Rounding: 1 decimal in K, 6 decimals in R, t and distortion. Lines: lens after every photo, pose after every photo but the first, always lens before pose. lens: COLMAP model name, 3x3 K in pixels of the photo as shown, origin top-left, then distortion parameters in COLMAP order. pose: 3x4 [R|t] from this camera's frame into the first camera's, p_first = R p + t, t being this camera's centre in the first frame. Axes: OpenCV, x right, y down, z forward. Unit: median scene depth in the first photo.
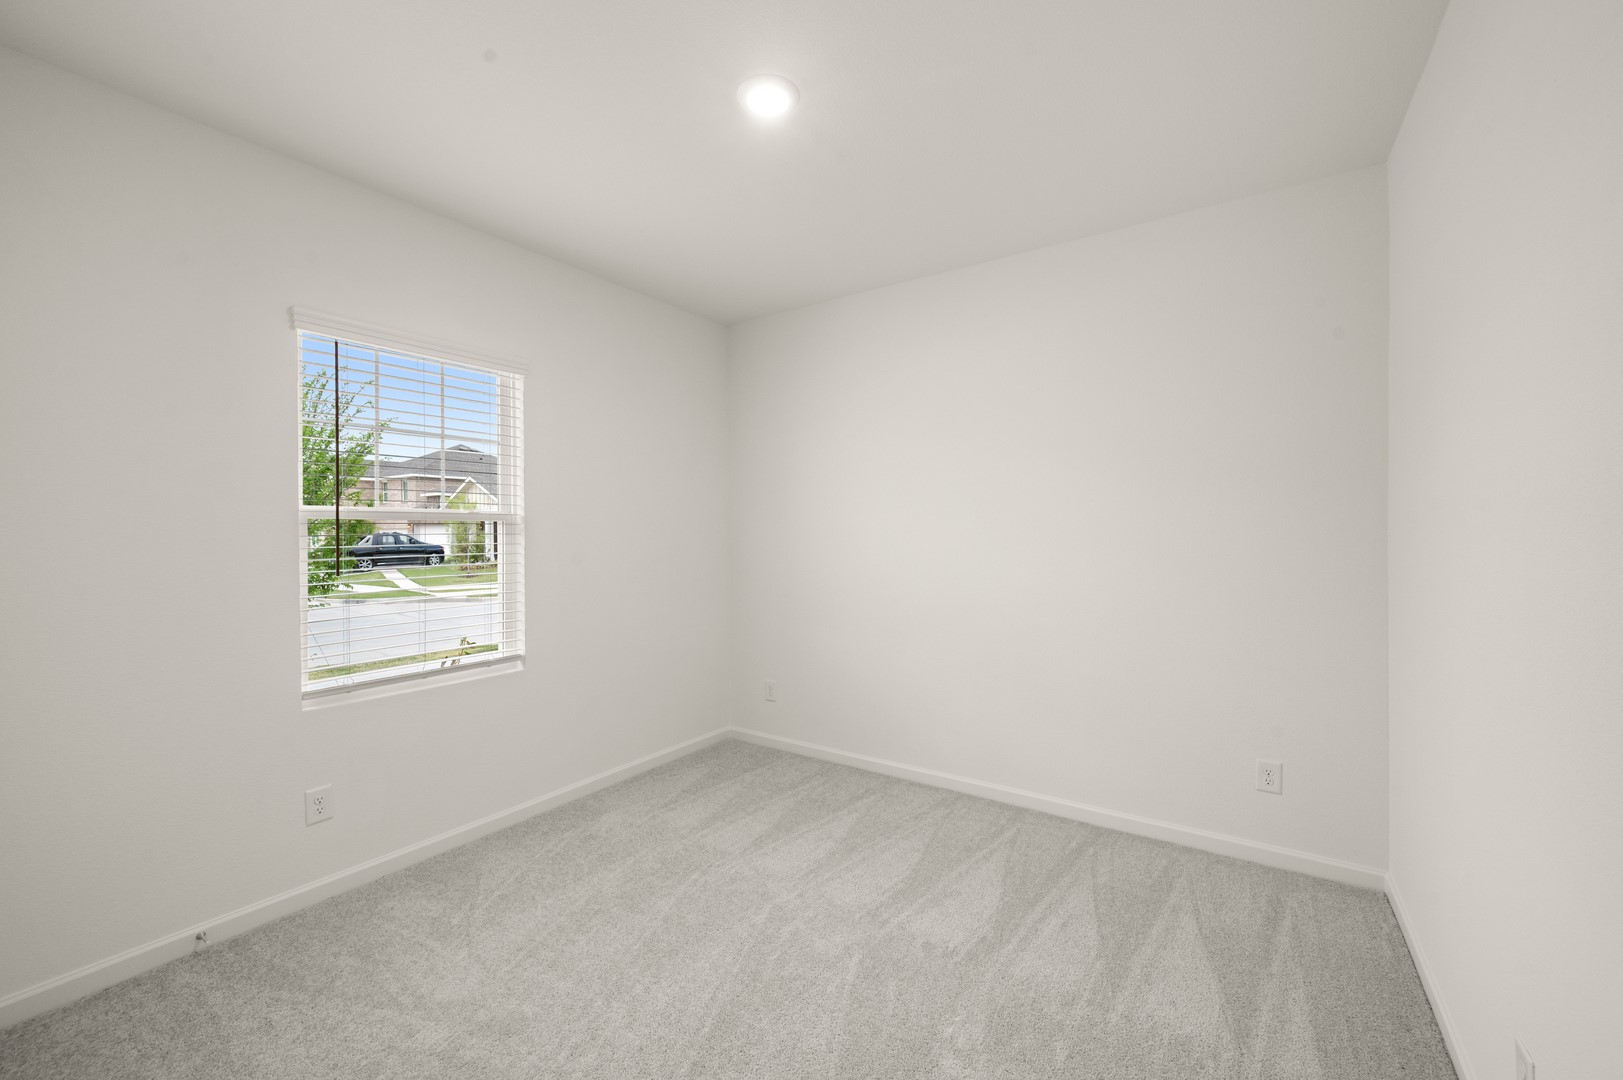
lens RADIAL K [[644.0, 0, 816.9], [0, 644.0, 539.0], [0, 0, 1]] dist [-0.000468, 0.000718]
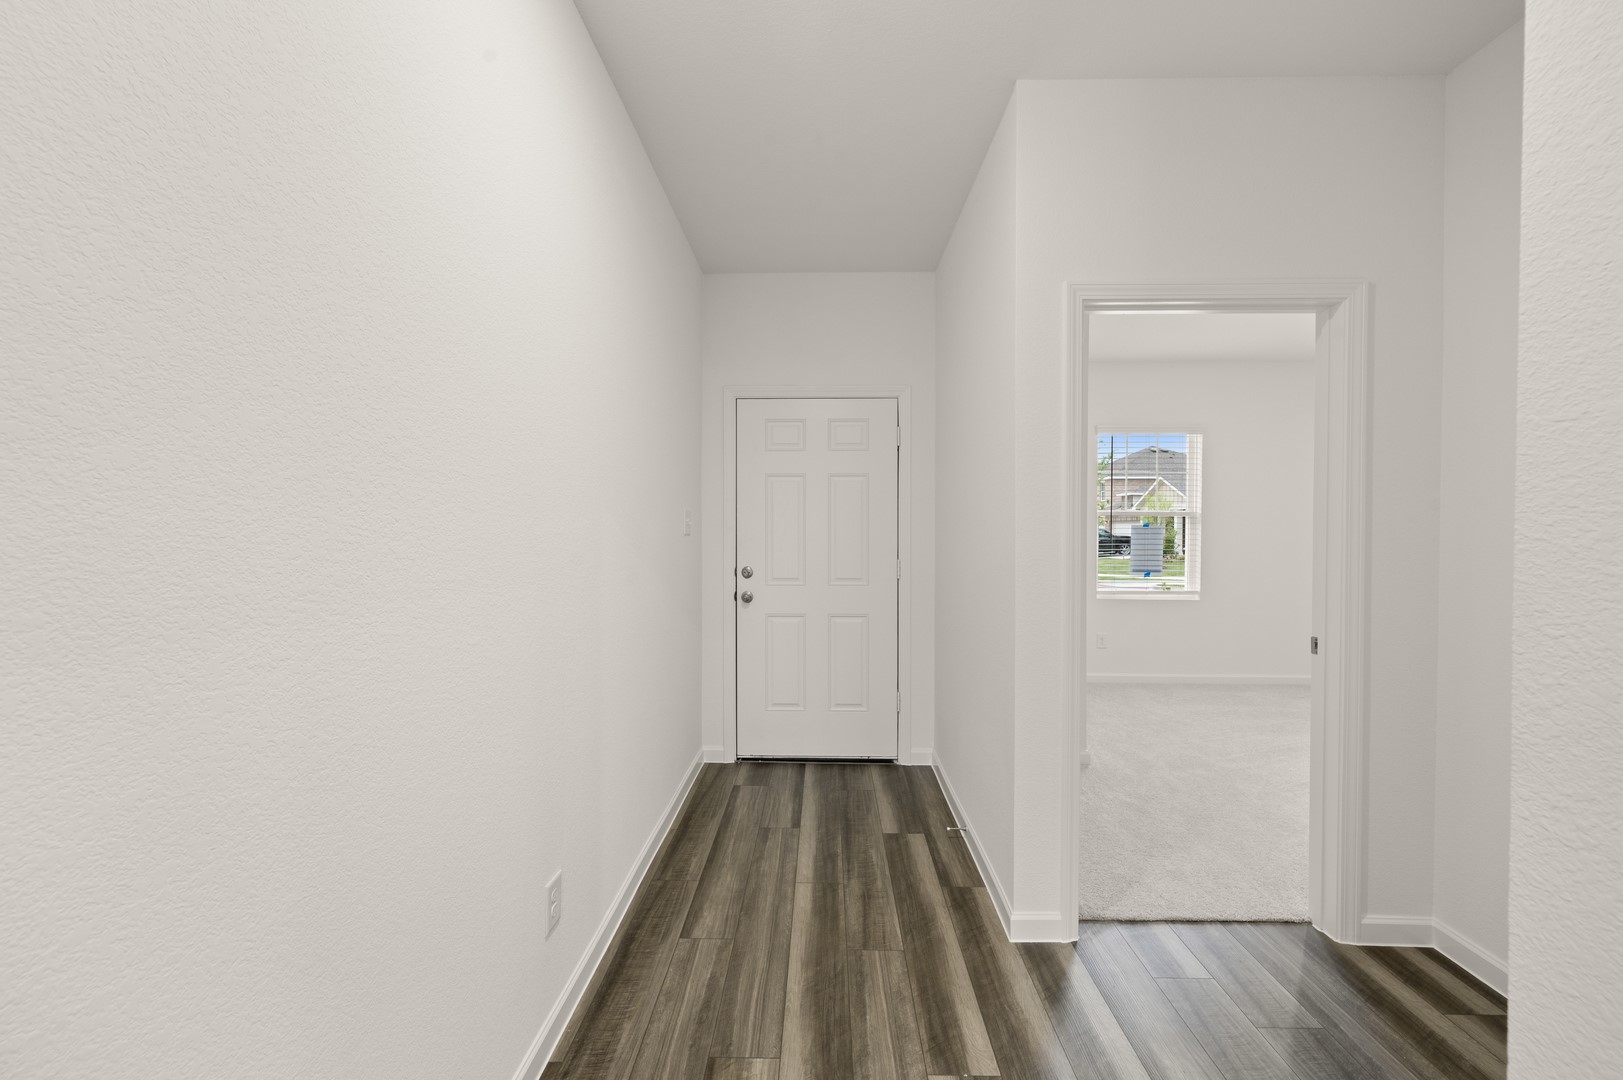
lens RADIAL K [[644.0, 0, 815.6], [0, 644.0, 541.3], [0, 0, 1]] dist [-0.000468, 0.000718]
pose [[0.554843, 0.019567, -0.831725, 0.424928], [-0.012962, 0.999805, 0.014874, 0.028857], [0.831854, 0.002527, 0.554989, -0.852795]]
